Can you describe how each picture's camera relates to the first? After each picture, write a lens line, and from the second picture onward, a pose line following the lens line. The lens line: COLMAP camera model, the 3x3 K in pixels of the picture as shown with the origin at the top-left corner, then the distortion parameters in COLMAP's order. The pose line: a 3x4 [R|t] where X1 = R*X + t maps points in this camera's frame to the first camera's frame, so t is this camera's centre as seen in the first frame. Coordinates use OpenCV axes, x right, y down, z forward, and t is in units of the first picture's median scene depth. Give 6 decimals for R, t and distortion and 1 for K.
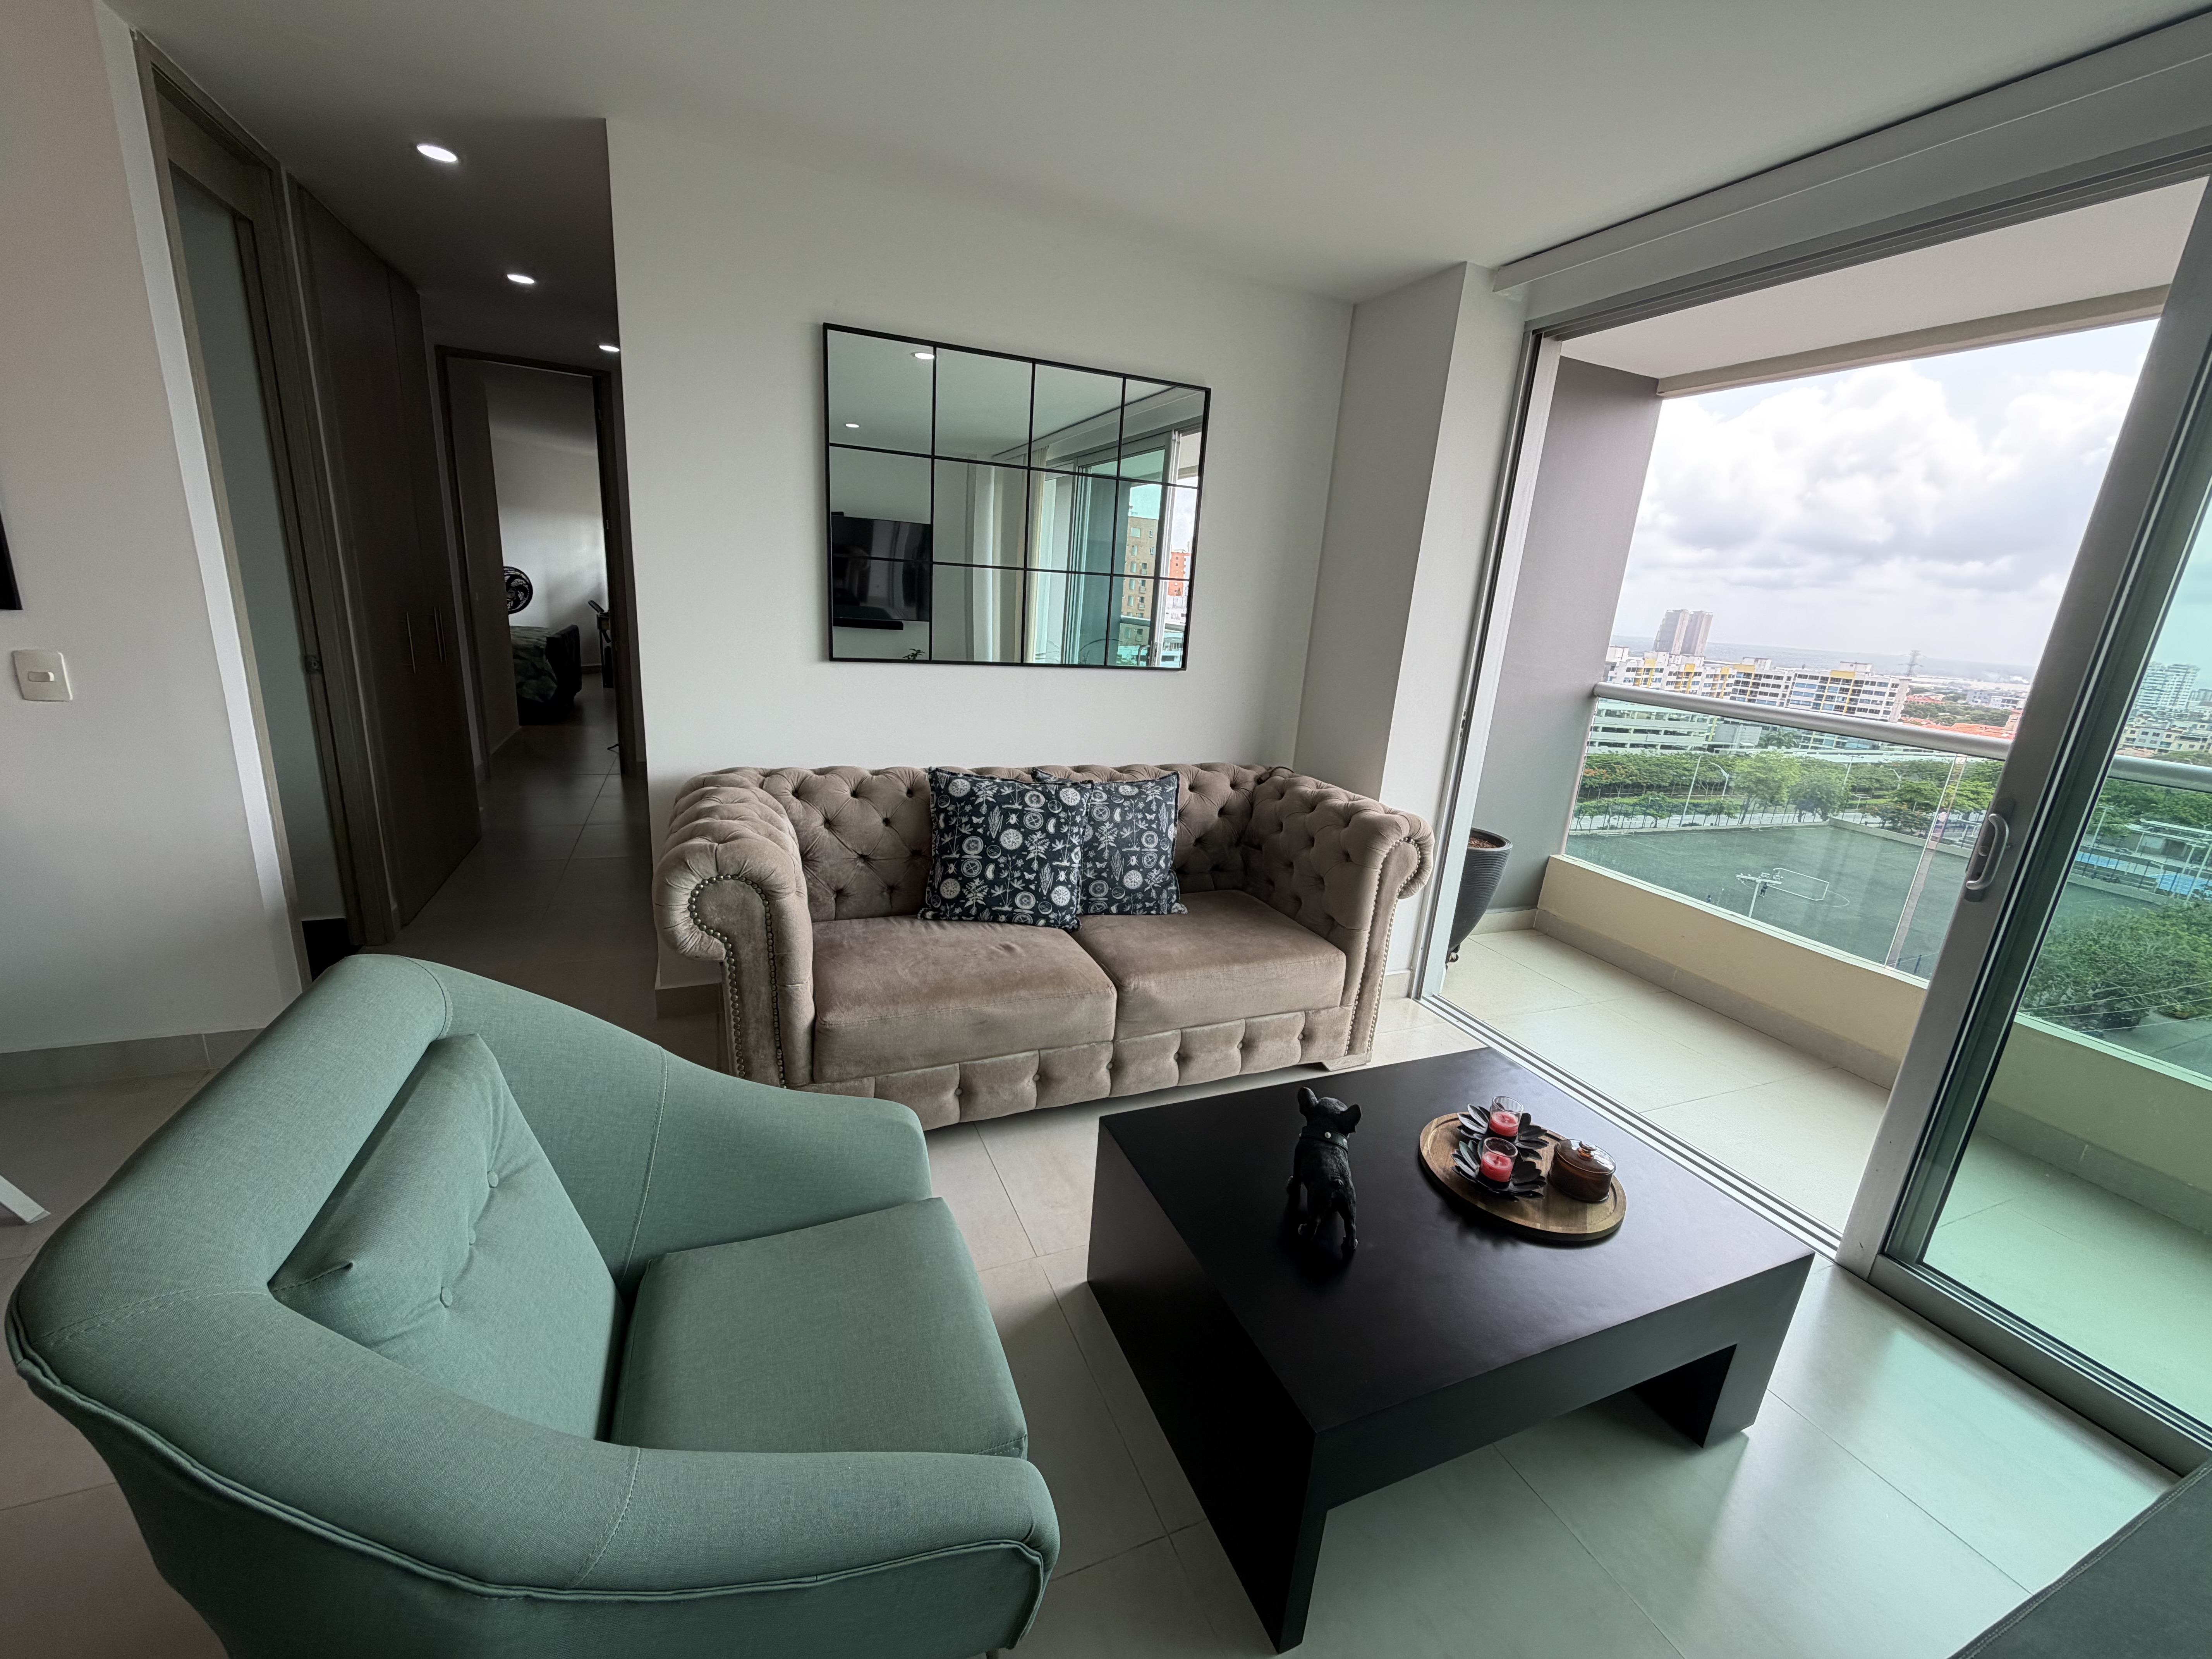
lens RADIAL K [[883.0, 0, 1100.2], [0, 883.0, 837.3], [0, 0, 1]] dist [0.000223, -0.000475]
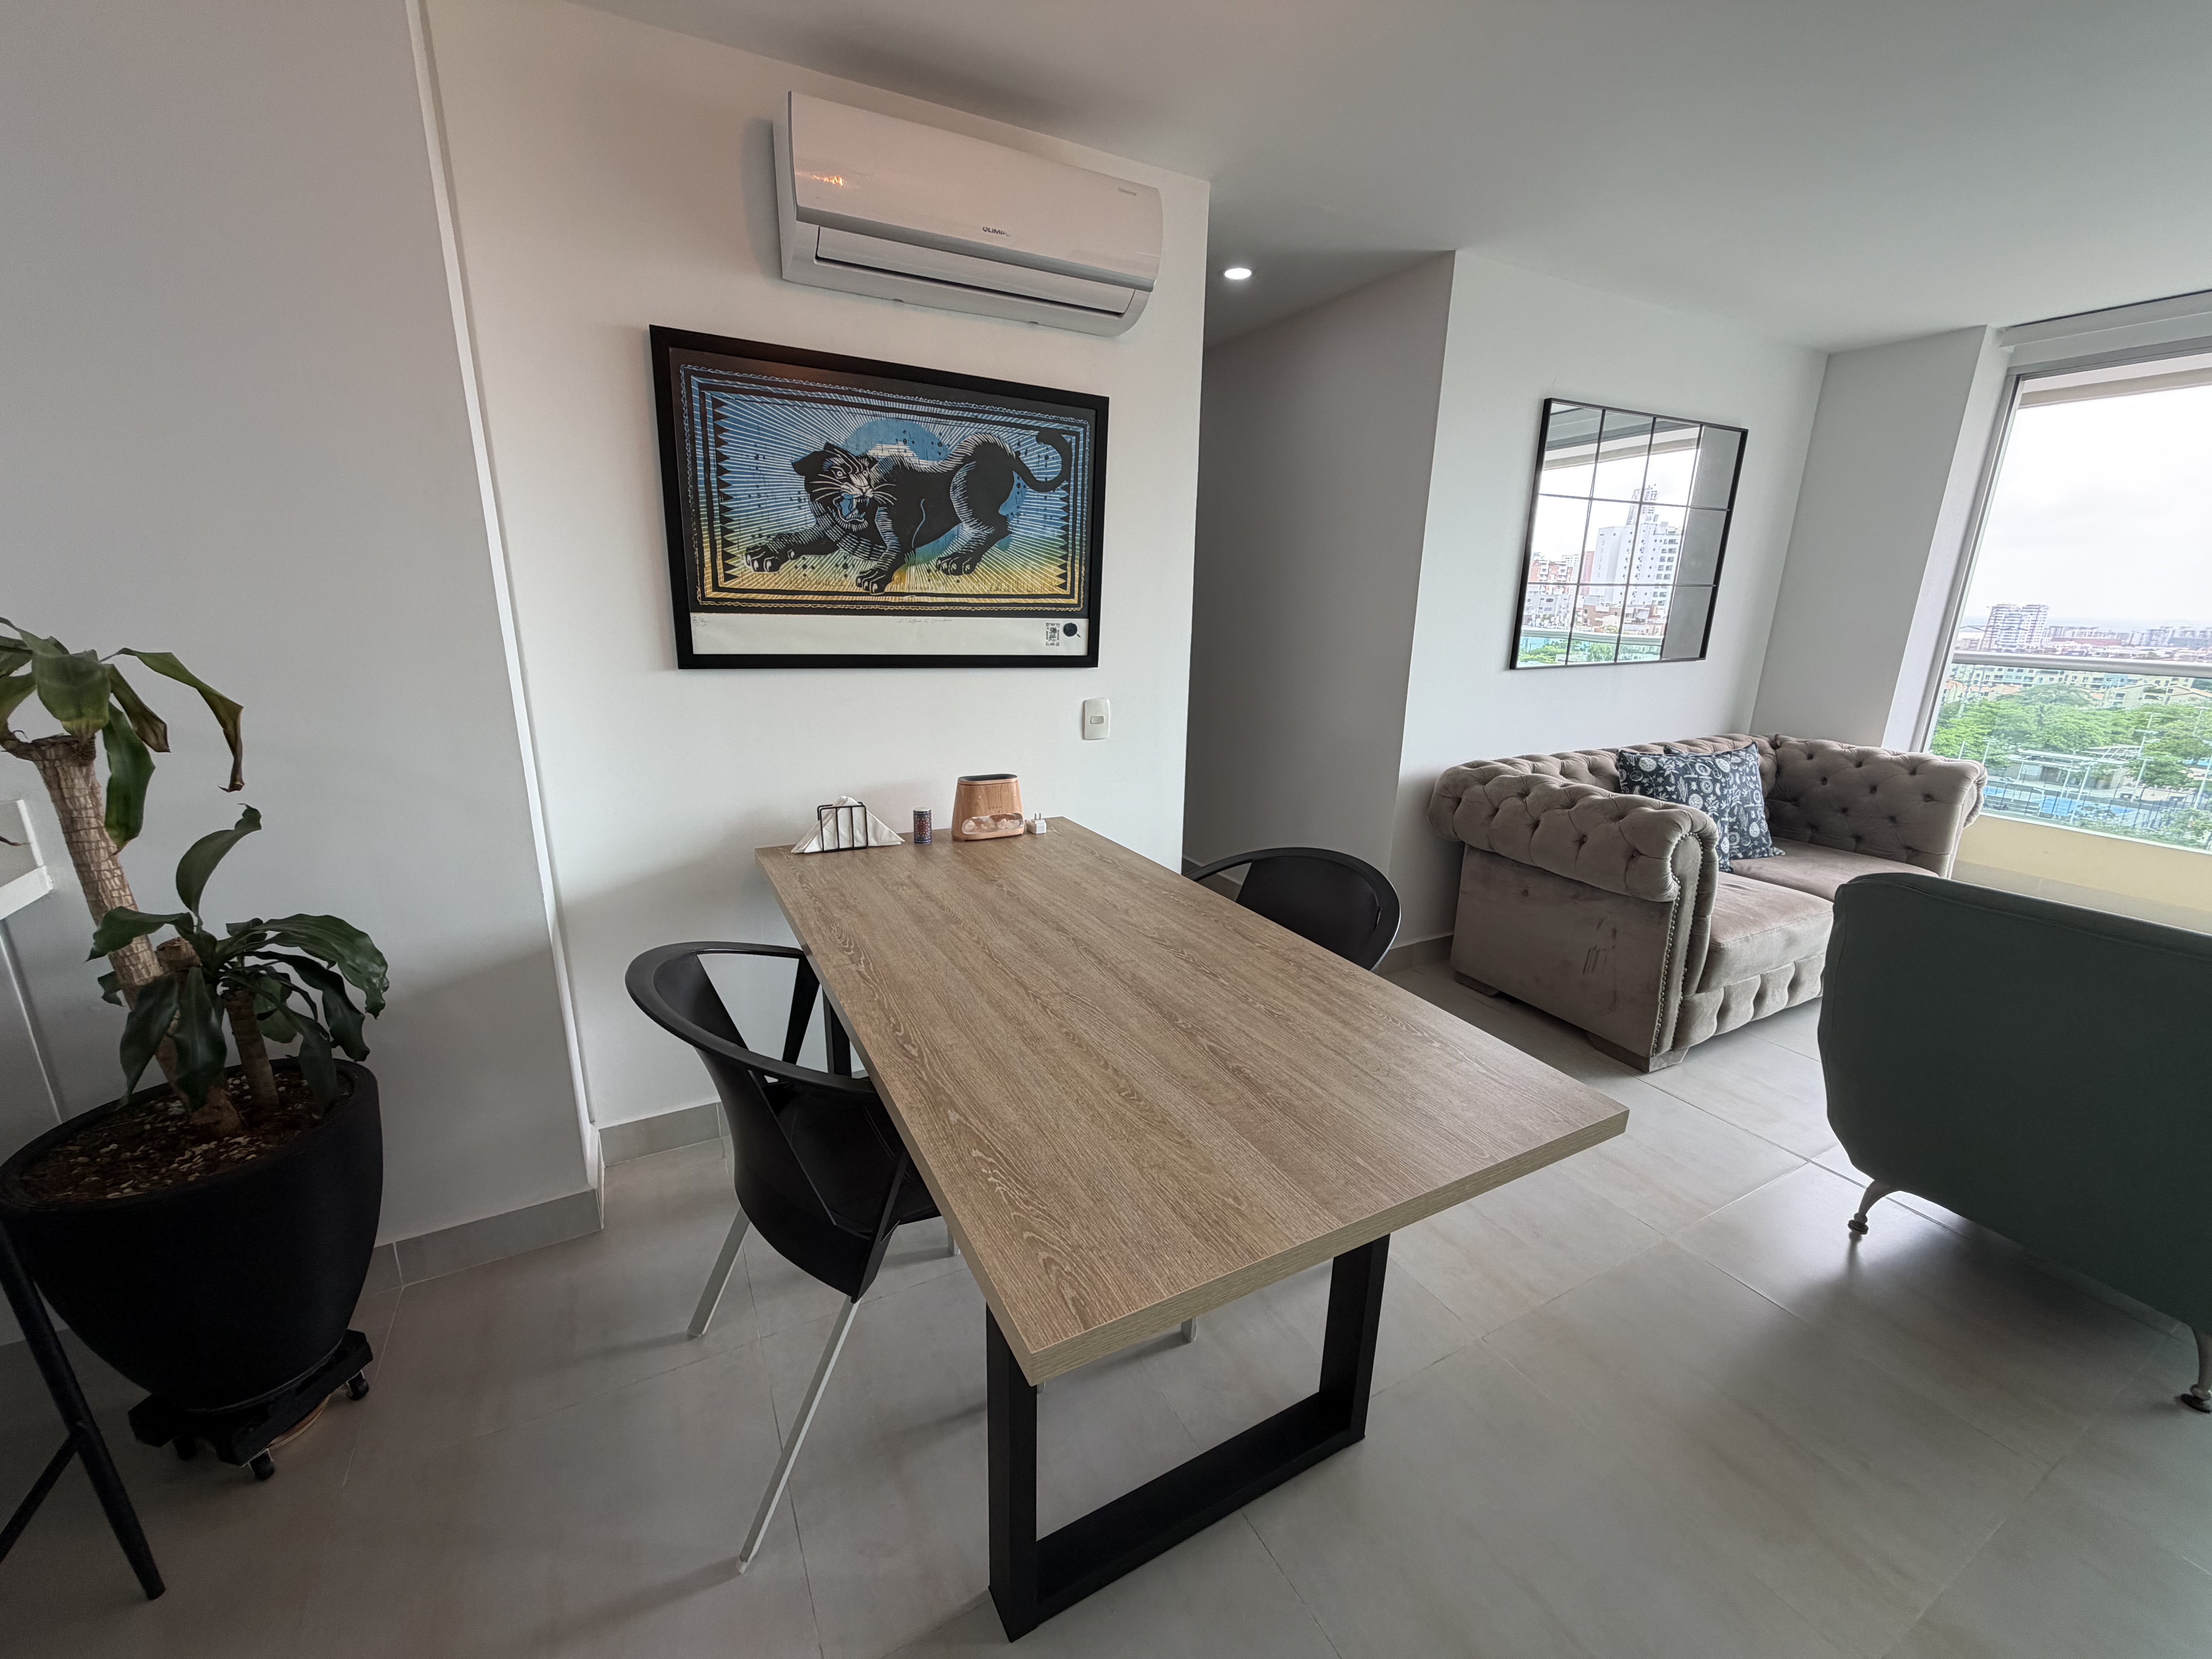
lens RADIAL K [[883.0, 0, 1100.9], [0, 883.0, 829.0], [0, 0, 1]] dist [0.000223, -0.000475]
pose [[0.994815, -0.077495, 0.065860, -0.950628], [0.078352, 0.996870, -0.010525, -0.011507], [-0.064838, 0.015631, 0.997773, -0.171486]]
